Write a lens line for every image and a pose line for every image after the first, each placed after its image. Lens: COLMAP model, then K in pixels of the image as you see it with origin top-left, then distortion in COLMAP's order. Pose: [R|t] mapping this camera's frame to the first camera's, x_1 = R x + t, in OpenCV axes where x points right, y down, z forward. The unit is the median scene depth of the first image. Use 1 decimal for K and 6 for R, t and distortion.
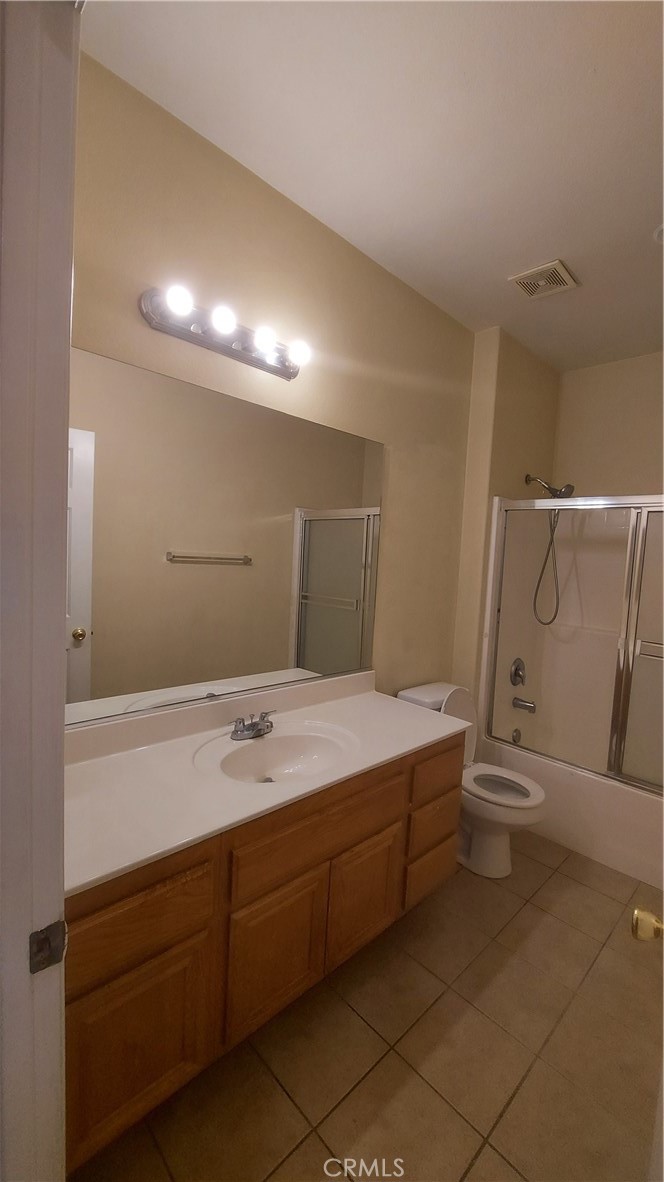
lens RADIAL K [[470.6, 0, 333.5], [0, 470.6, 591.7], [0, 0, 1]] dist [-0.007223, -0.001044]
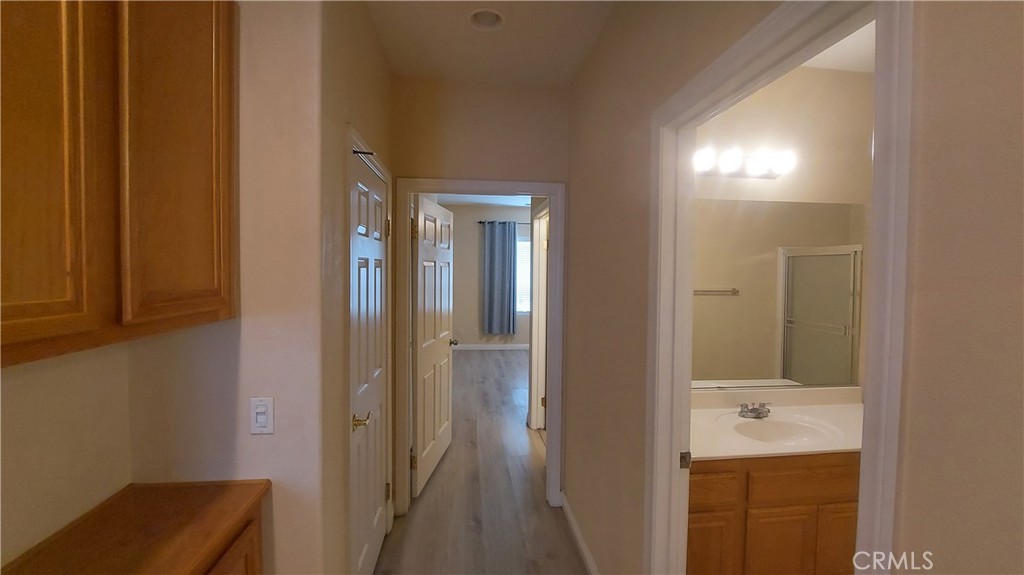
lens RADIAL K [[407.7, 0, 509.4], [0, 407.7, 280.9], [0, 0, 1]] dist [-0.007223, -0.001044]
pose [[0.790503, -0.029272, -0.611758, 0.021908], [-0.009983, 0.998109, -0.060659, -0.050425], [0.612377, 0.054059, 0.788716, -0.569077]]
